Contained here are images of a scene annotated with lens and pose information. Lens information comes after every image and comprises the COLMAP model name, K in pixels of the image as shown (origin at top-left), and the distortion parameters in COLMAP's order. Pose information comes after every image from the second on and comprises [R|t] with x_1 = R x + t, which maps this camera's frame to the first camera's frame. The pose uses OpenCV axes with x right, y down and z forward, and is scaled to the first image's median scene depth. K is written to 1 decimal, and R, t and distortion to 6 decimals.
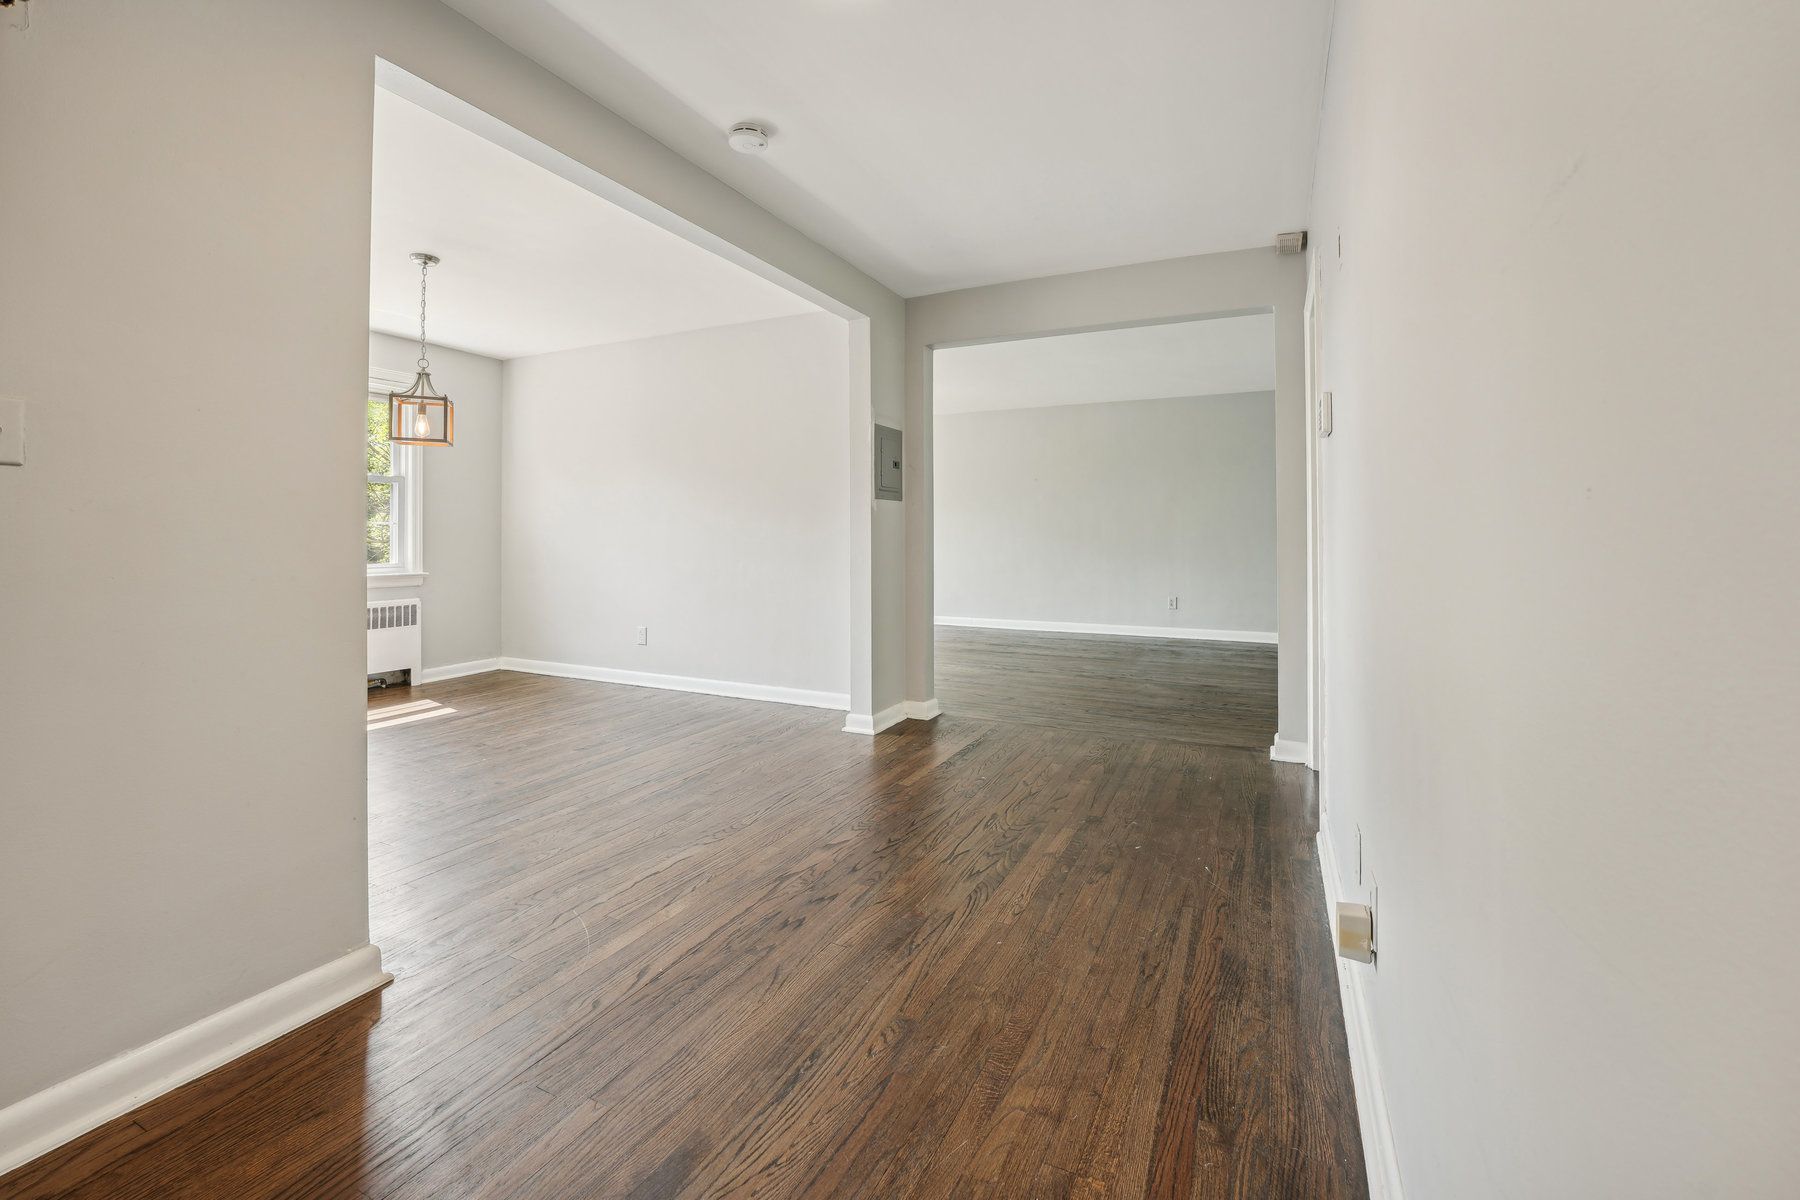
lens RADIAL K [[755.9, 0, 899.3], [0, 755.9, 526.3], [0, 0, 1]] dist [-0.014378, -0.000240]
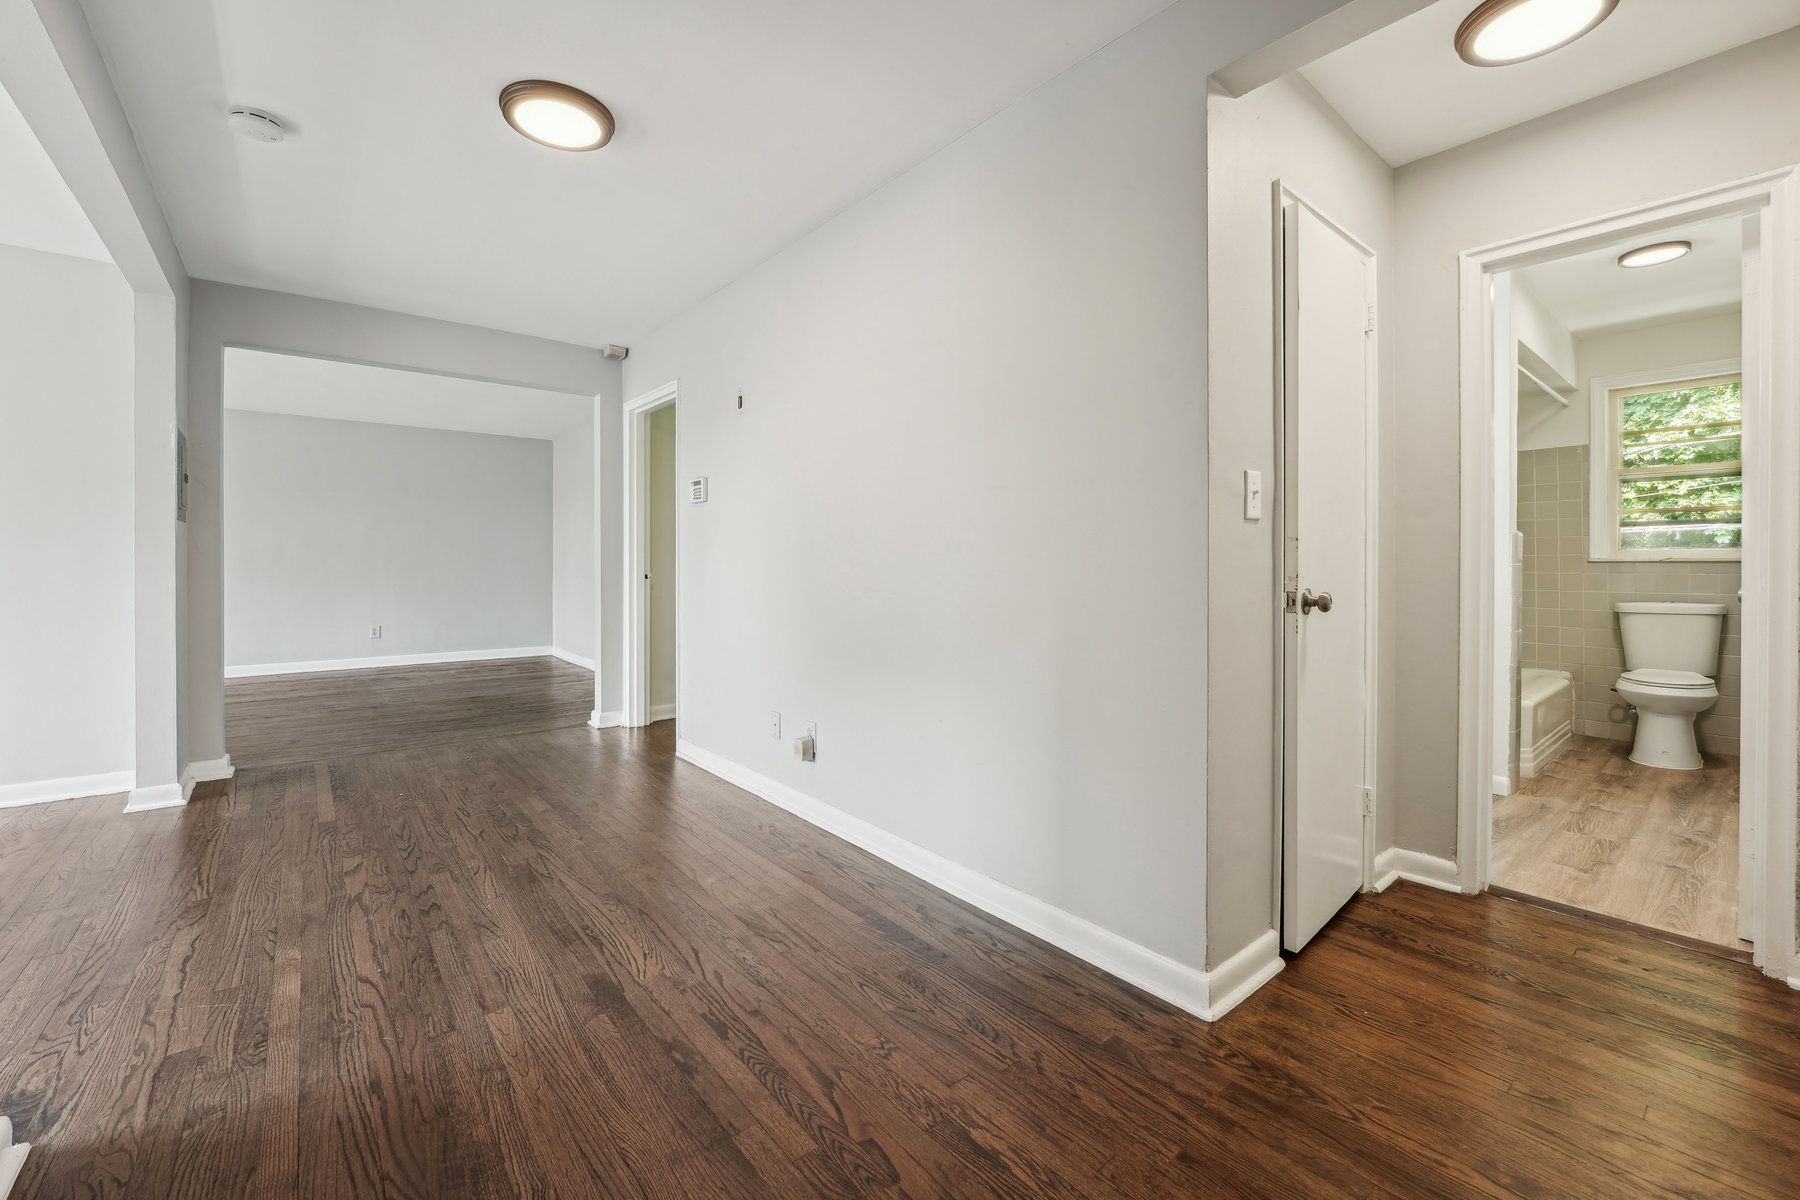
lens RADIAL K [[734.4, 0, 900.3], [0, 734.4, 563.0], [0, 0, 1]] dist [-0.013730, -0.000091]
pose [[0.422530, -0.000643, 0.906349, -0.657797], [-0.009516, 0.999941, 0.005146, -0.001038], [-0.906299, -0.010799, 0.422499, -0.071982]]
